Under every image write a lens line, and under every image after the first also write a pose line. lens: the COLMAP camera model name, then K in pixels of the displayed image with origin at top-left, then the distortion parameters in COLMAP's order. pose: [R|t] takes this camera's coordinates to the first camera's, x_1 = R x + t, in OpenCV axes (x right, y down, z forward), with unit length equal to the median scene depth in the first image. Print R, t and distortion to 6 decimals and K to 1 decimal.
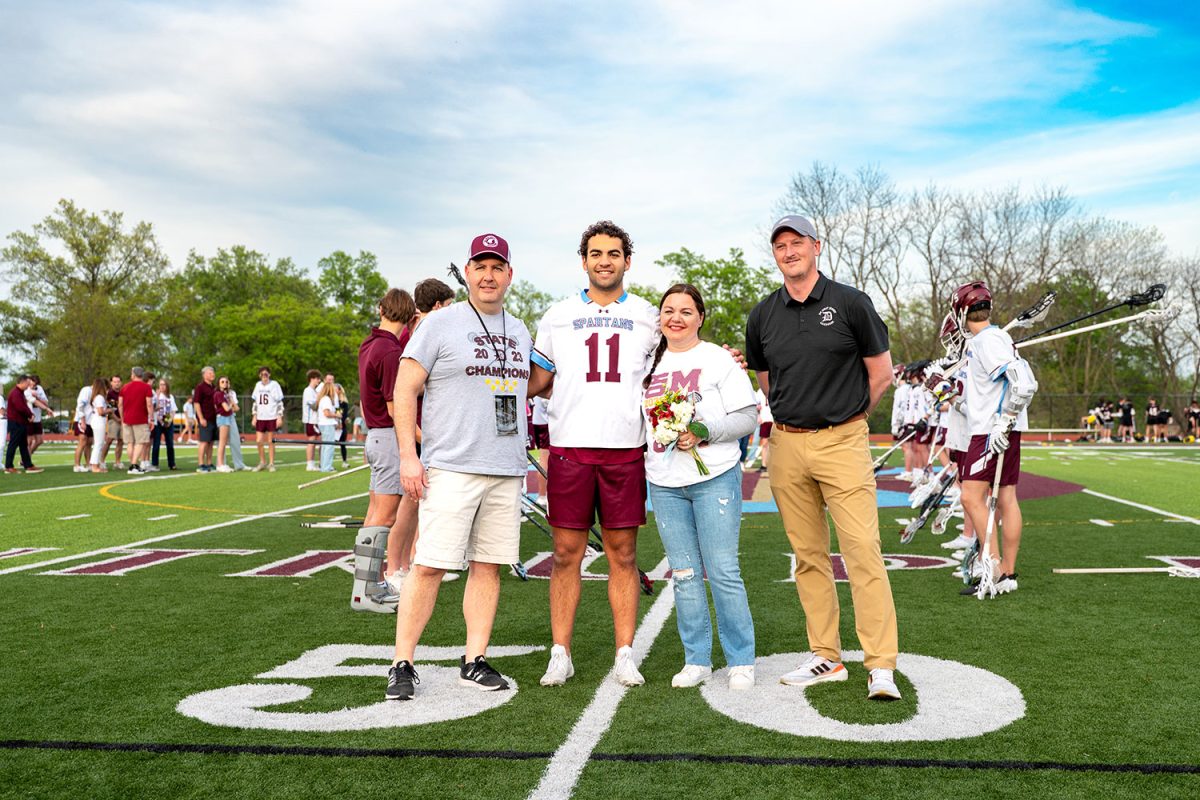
lens RADIAL K [[2305.9, 0, 684.5], [0, 2305.9, 425.2], [0, 0, 1]] dist [0.019910, -0.051307]
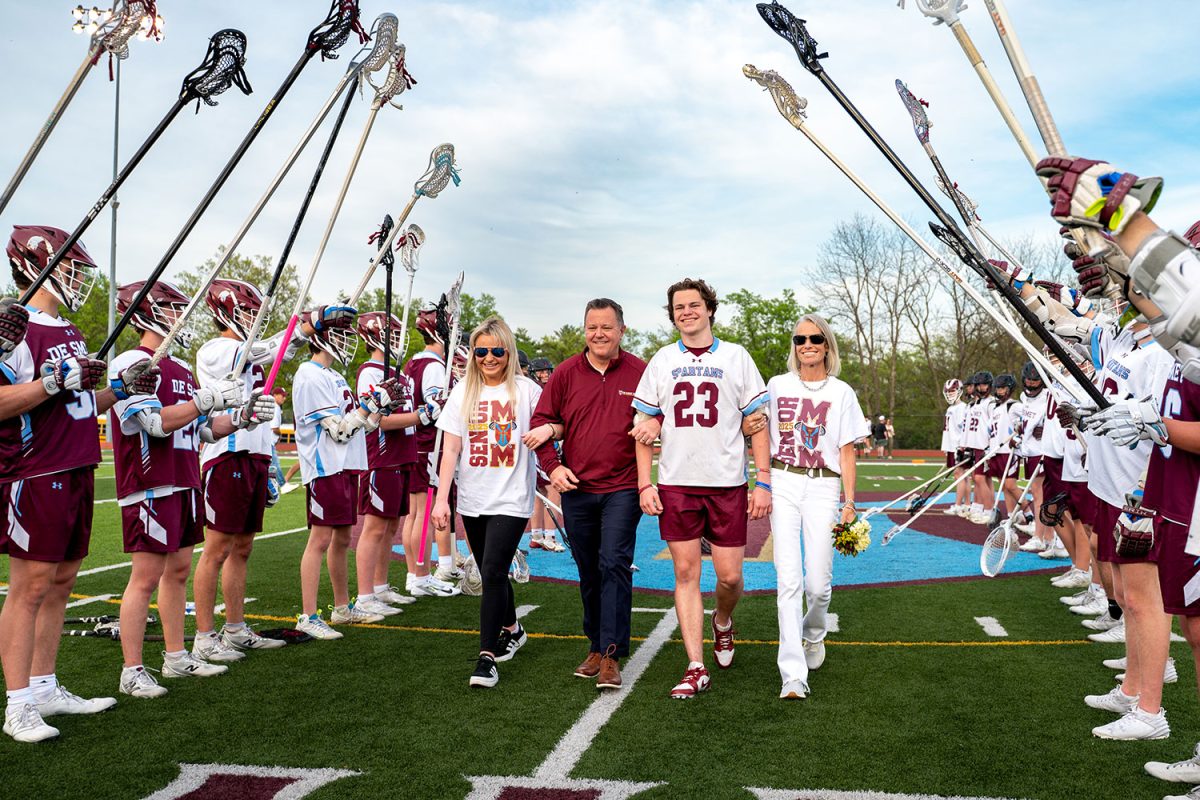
lens RADIAL K [[1404.0, 0, 667.8], [0, 1404.0, 405.5], [0, 0, 1]] dist [0.007620, -0.000130]
pose [[0.997061, 0.007283, -0.076268, 0.016561], [-0.008711, 0.999793, -0.018402, -0.003540], [0.076118, 0.019013, 0.996918, 0.285189]]
